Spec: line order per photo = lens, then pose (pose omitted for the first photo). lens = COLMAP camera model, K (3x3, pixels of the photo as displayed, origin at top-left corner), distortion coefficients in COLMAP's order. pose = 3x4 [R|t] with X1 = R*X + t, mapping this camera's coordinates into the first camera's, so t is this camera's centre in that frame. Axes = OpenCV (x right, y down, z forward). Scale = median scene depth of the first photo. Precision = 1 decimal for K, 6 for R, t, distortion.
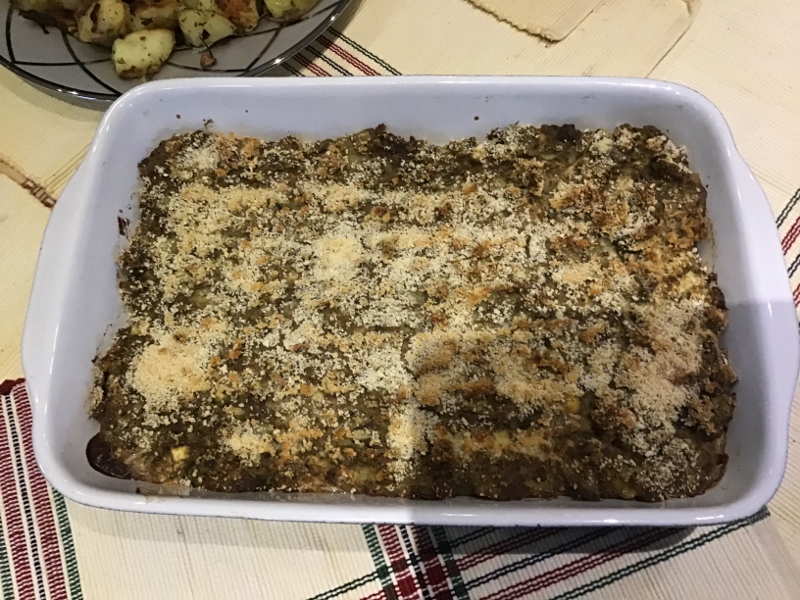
lens RADIAL K [[722.6, 0, 400.0], [0, 722.6, 300.0], [0, 0, 1]] dist [0.102612, -0.178800]
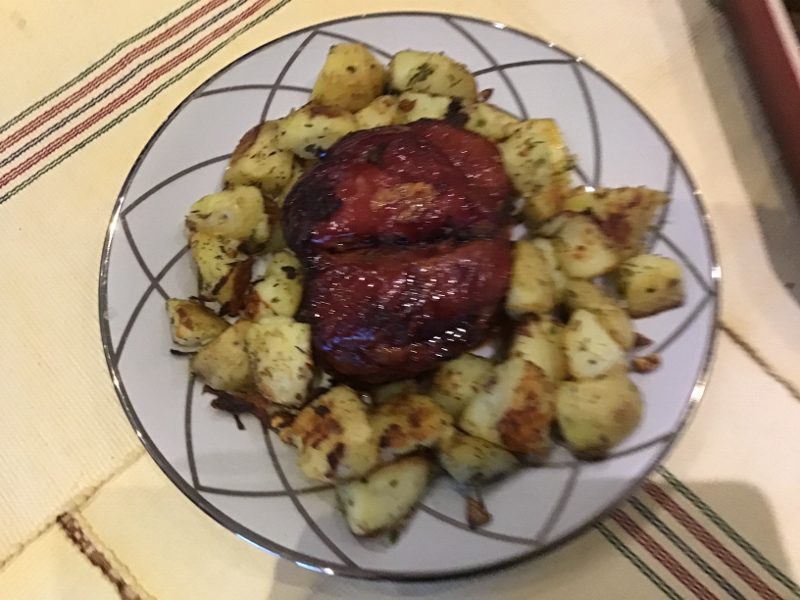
lens RADIAL K [[722.6, 0, 400.0], [0, 722.6, 300.0], [0, 0, 1]] dist [0.102612, -0.178800]
pose [[0.994529, 0.104236, 0.006914, -0.448820], [-0.104250, 0.994550, 0.001642, -0.647054], [-0.006705, -0.002354, 0.999975, 0.389027]]
